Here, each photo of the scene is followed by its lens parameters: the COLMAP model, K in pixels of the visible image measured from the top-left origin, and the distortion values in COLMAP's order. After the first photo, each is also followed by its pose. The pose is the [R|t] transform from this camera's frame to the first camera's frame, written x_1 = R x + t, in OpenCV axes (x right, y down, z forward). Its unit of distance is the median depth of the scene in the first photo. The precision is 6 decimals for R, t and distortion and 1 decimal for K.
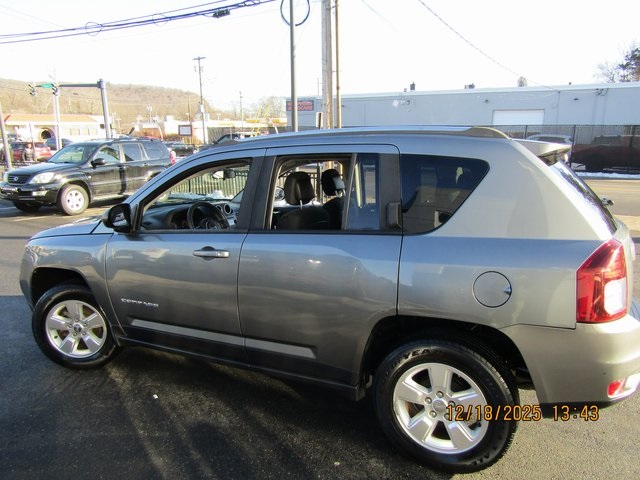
lens RADIAL K [[453.6, 0, 320.0], [0, 453.6, 240.0], [0, 0, 1]] dist [-0.012810, 0.003041]
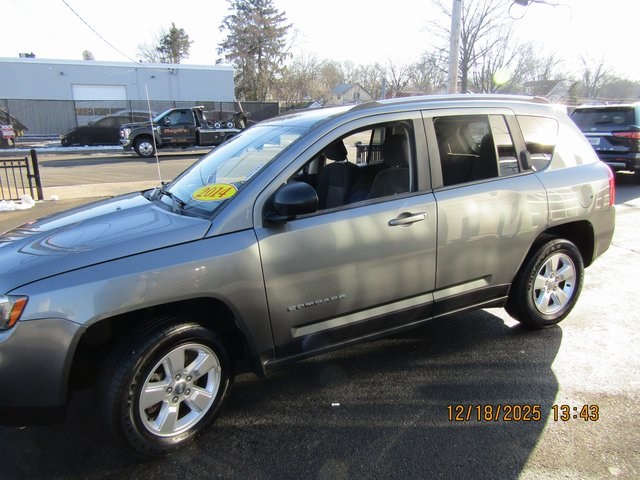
lens RADIAL K [[453.6, 0, 320.0], [0, 453.6, 240.0], [0, 0, 1]] dist [-0.012810, 0.003041]
pose [[0.620447, -0.208237, 0.756097, -0.884239], [0.171994, 0.976763, 0.127874, -0.067595], [-0.765156, 0.050705, 0.641845, 0.416553]]
